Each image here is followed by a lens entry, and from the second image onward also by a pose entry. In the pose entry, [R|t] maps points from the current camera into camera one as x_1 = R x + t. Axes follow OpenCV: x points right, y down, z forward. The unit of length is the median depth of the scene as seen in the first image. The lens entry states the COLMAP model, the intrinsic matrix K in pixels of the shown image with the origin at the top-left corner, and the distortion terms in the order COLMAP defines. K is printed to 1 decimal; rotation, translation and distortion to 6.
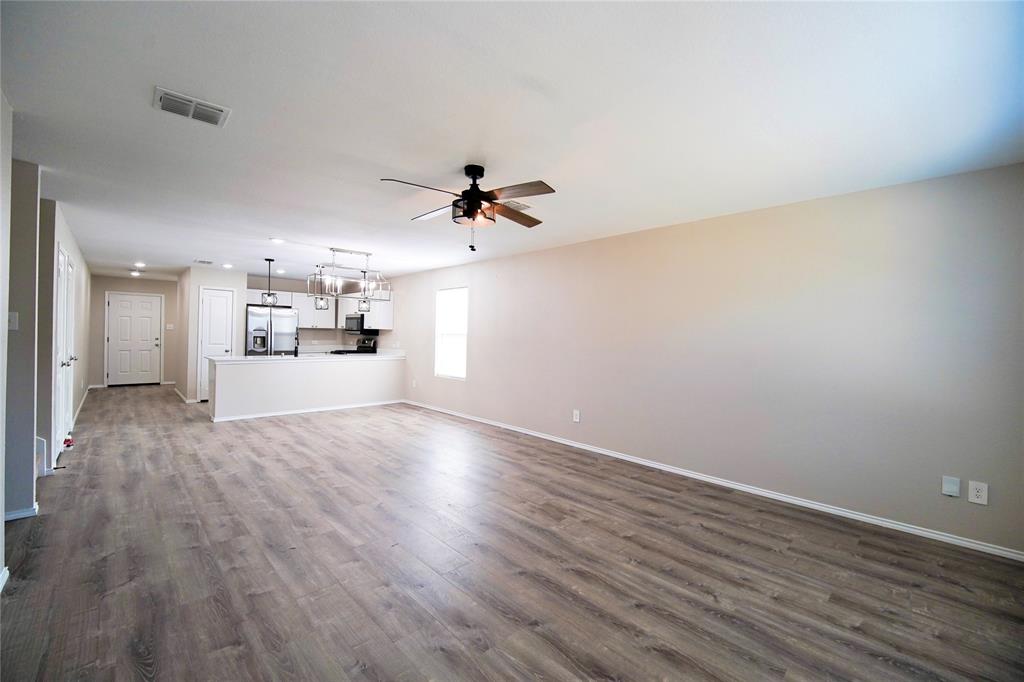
lens RADIAL K [[402.4, 0, 512.0], [0, 402.4, 341.0], [0, 0, 1]] dist [-0.022556, 0.000066]
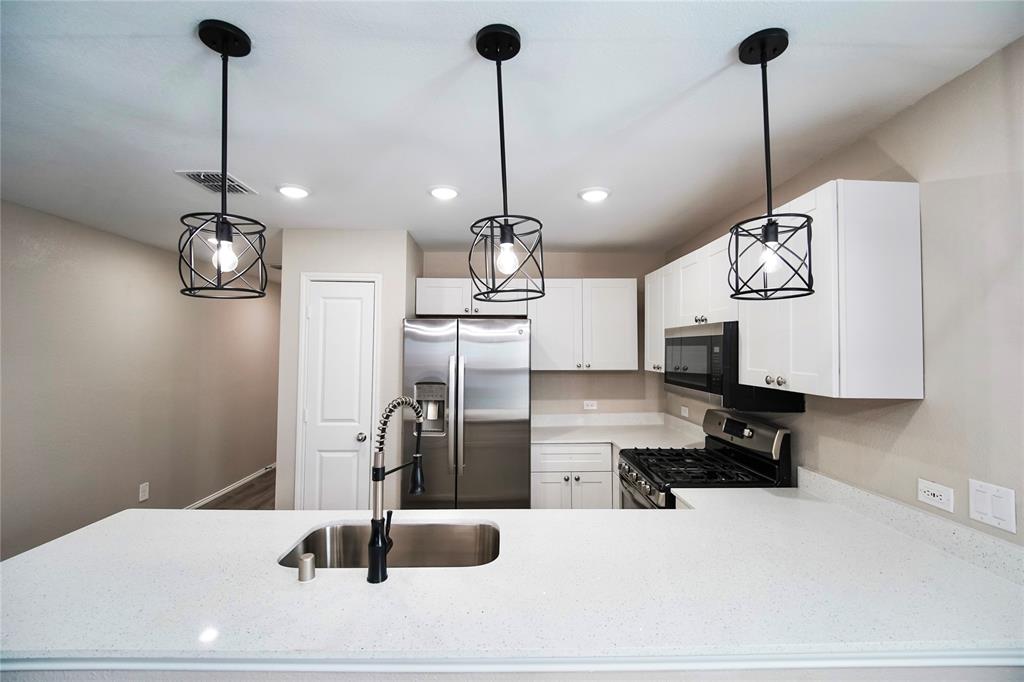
lens RADIAL K [[430.6, 0, 512.0], [0, 430.6, 341.0], [0, 0, 1]] dist [-0.000337, -0.000246]
pose [[0.719739, -0.035043, -0.693360, -0.282435], [-0.004599, 0.998463, -0.055237, -0.039337], [0.694230, 0.042945, 0.718471, 0.710651]]
